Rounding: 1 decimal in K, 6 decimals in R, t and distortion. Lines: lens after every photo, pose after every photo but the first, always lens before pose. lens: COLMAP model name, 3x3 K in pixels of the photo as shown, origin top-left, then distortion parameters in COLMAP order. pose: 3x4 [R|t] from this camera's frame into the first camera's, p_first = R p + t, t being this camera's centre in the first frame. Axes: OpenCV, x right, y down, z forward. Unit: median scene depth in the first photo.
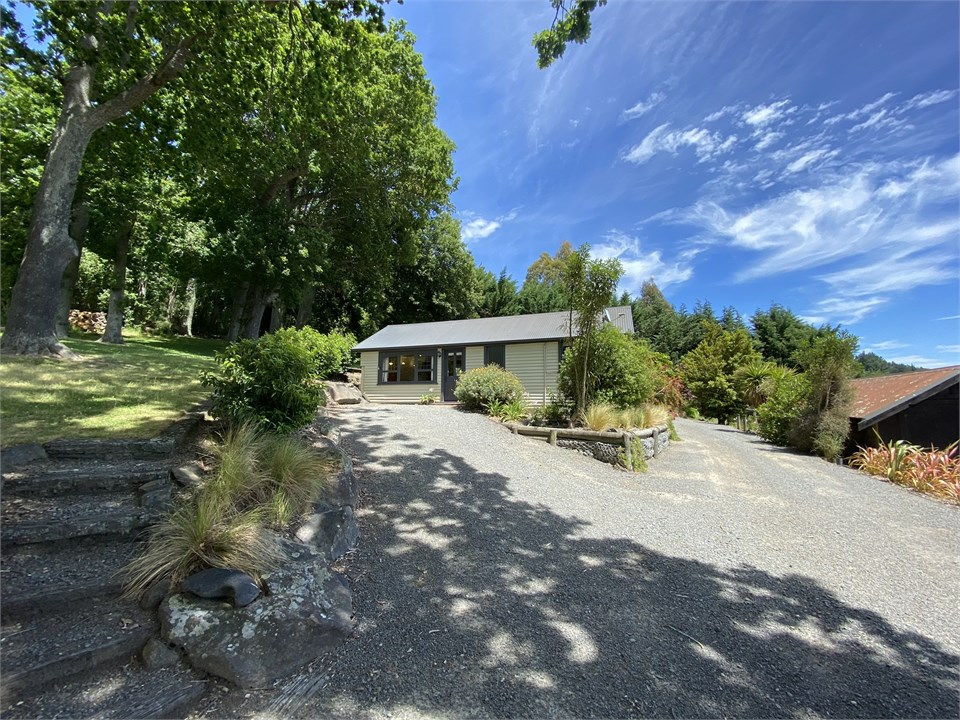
lens RADIAL K [[377.4, 0, 480.0], [0, 377.4, 360.0], [0, 0, 1]] dist [-0.025952, -0.000598]
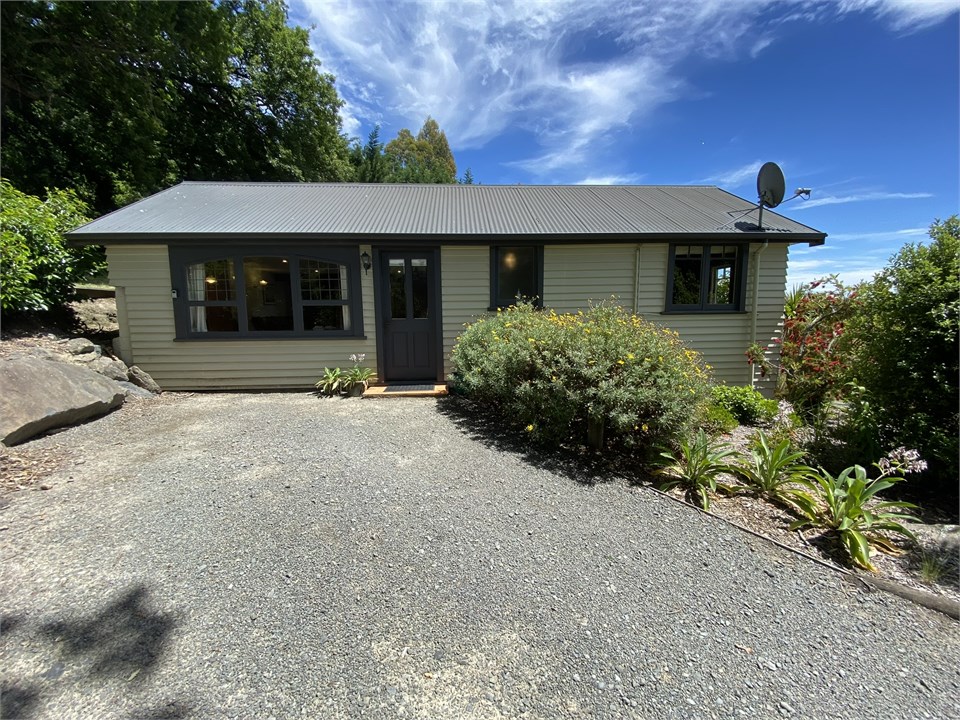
lens RADIAL K [[377.4, 0, 480.0], [0, 377.4, 360.0], [0, 0, 1]] dist [-0.025952, -0.000598]
pose [[0.903766, -0.063600, 0.423276, -0.156814], [-0.039166, 0.972462, 0.229746, -0.008883], [-0.426231, -0.224214, 0.876387, 0.545301]]
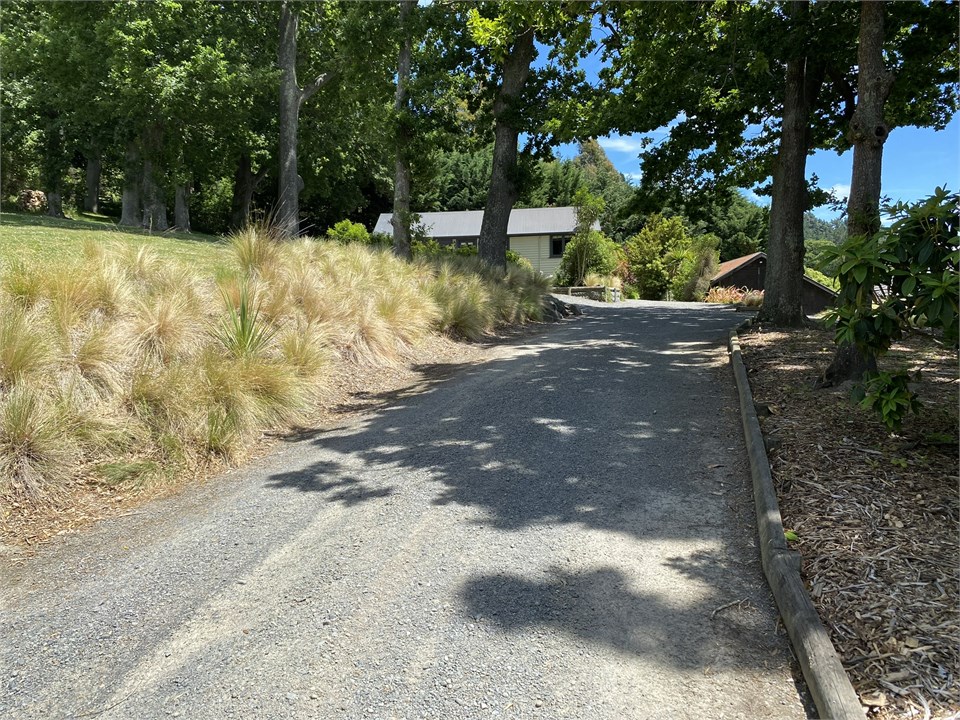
lens RADIAL K [[685.8, 0, 480.0], [0, 685.8, 360.0], [0, 0, 1]] dist [0.085145, -0.068823]
pose [[0.956280, -0.051374, 0.287905, -0.648953], [-0.001550, 0.983546, 0.180653, -0.045000], [-0.292448, -0.173201, 0.940466, -1.147564]]
